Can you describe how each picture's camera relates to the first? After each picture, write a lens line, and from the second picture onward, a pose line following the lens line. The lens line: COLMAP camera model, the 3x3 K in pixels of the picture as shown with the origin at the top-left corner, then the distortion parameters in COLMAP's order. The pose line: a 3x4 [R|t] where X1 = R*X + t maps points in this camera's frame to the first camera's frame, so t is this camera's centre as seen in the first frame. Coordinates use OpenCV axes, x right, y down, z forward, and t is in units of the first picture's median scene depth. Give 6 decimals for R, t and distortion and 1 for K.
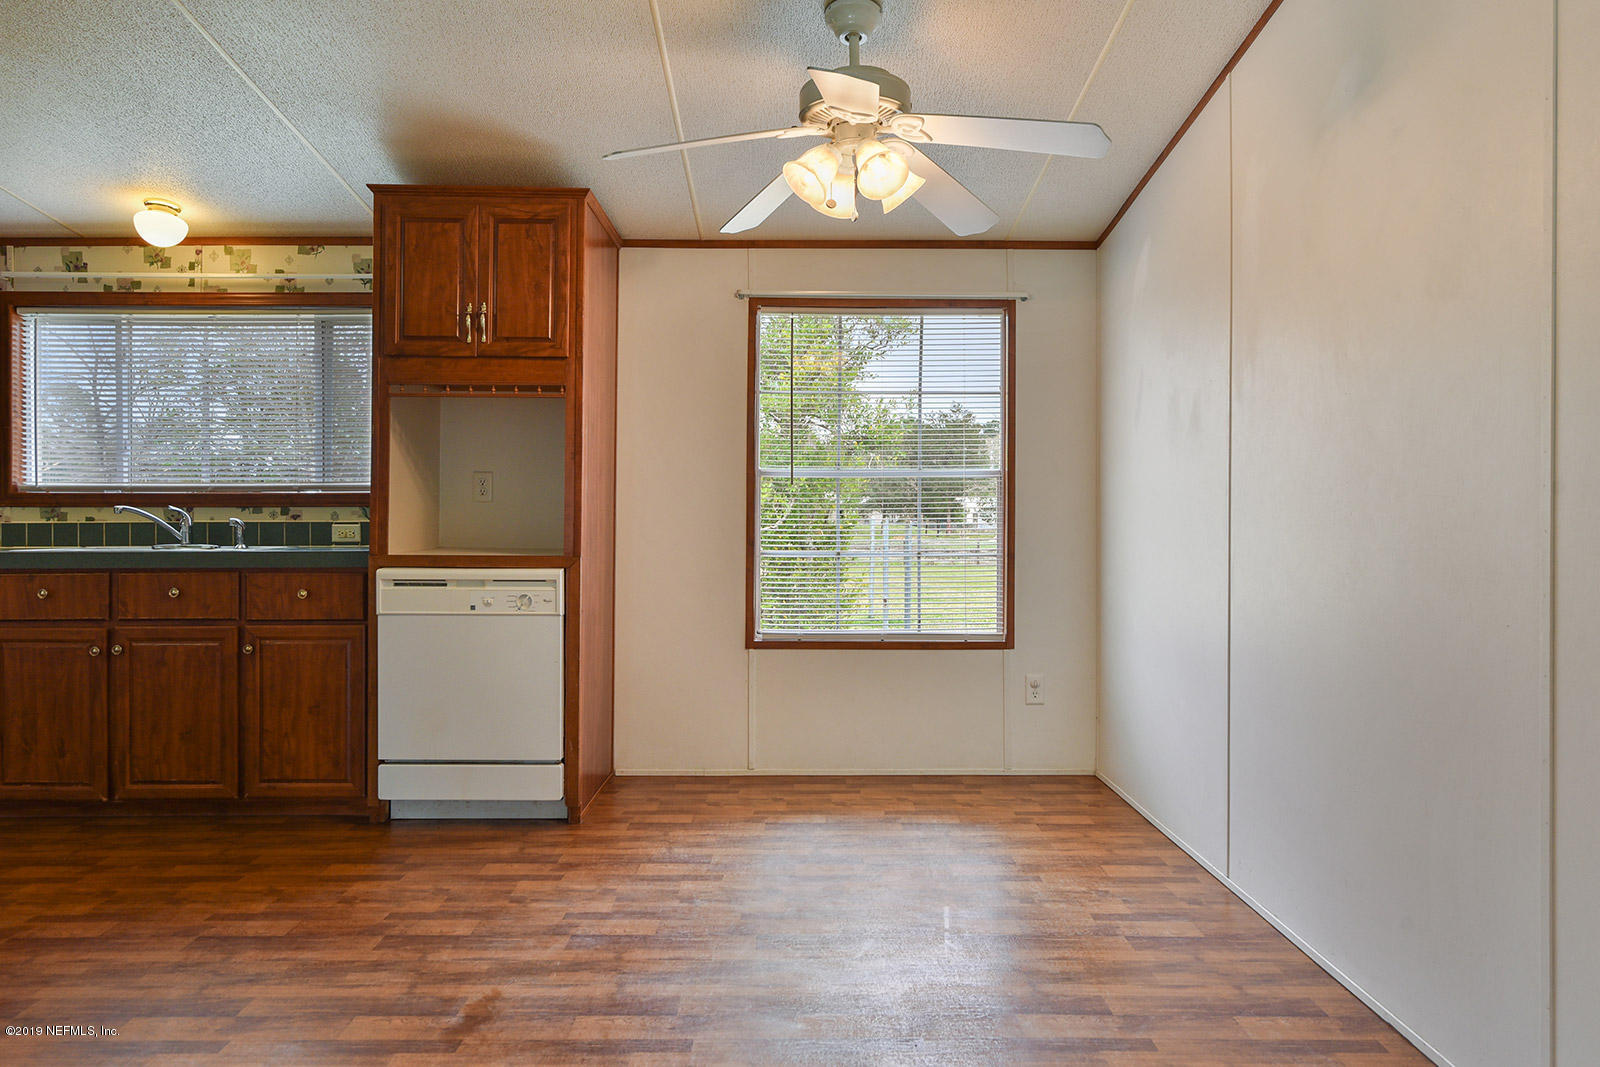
lens RADIAL K [[1009.9, 0, 780.3], [0, 1009.9, 520.3], [0, 0, 1]] dist [-0.001581, -0.002045]
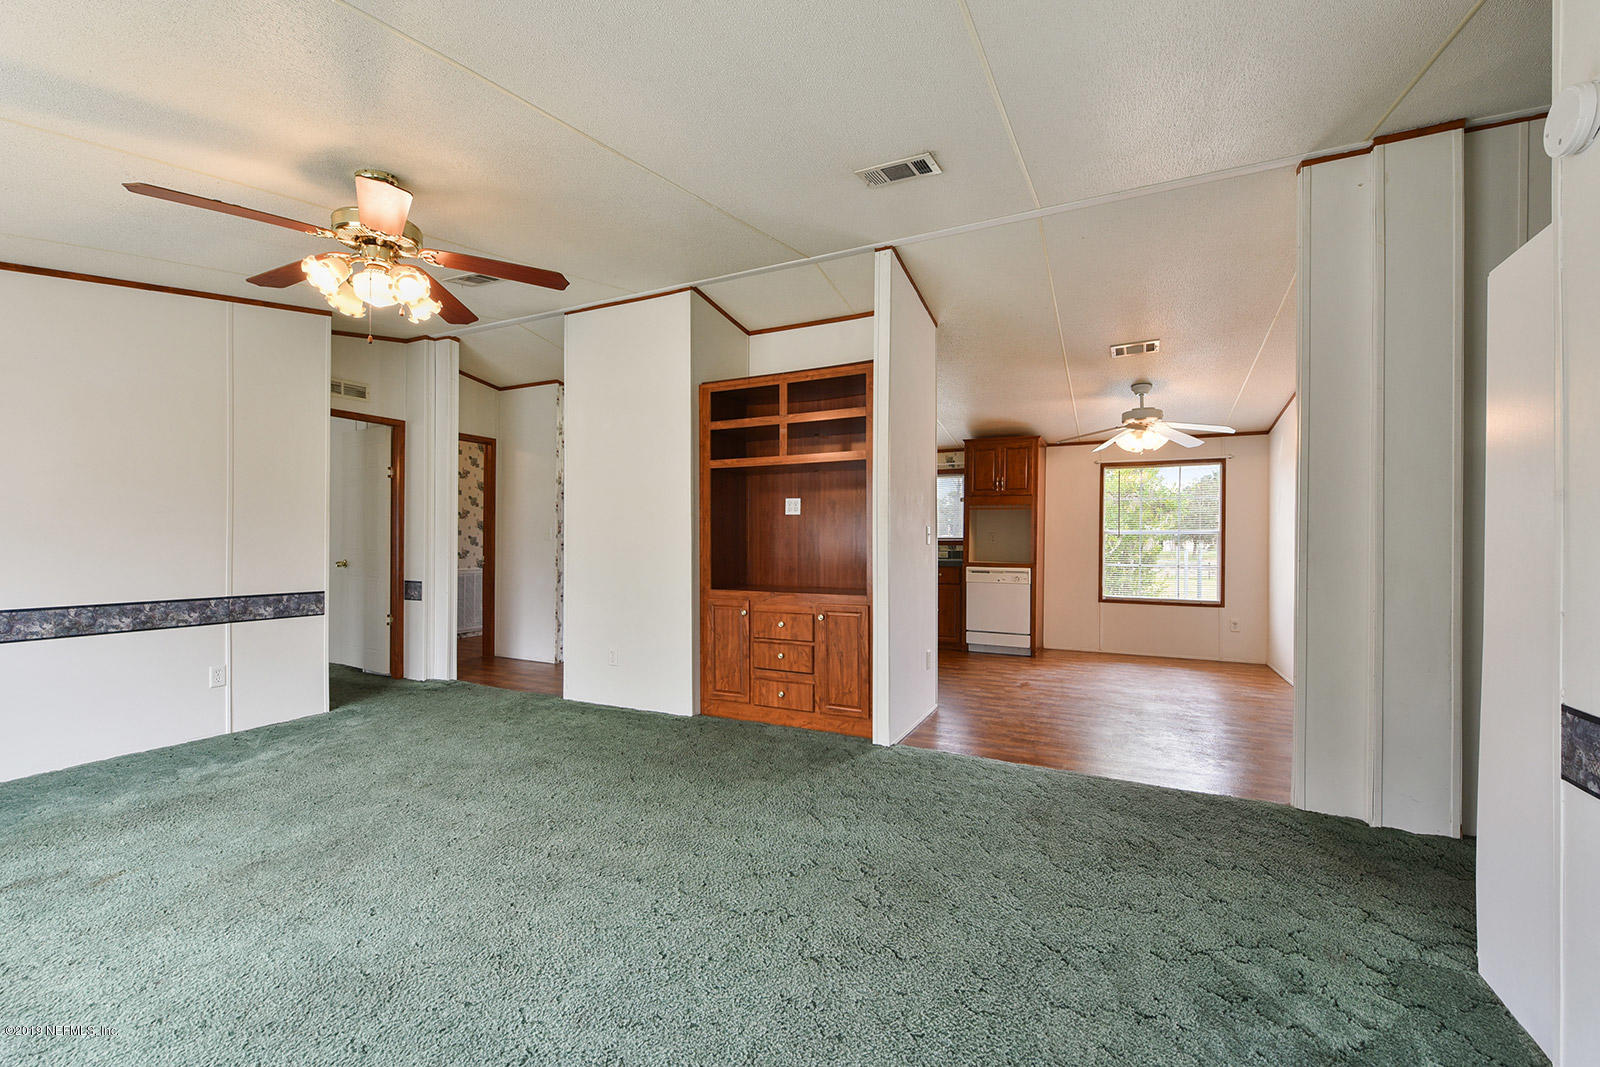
lens RADIAL K [[645.2, 0, 805.5], [0, 645.2, 545.5], [0, 0, 1]] dist [-0.001785, -0.000207]
pose [[0.903050, 0.001997, -0.429530, -0.004262], [-0.004052, 0.999984, -0.003870, -0.006157], [0.429516, 0.005236, 0.903044, -0.915029]]
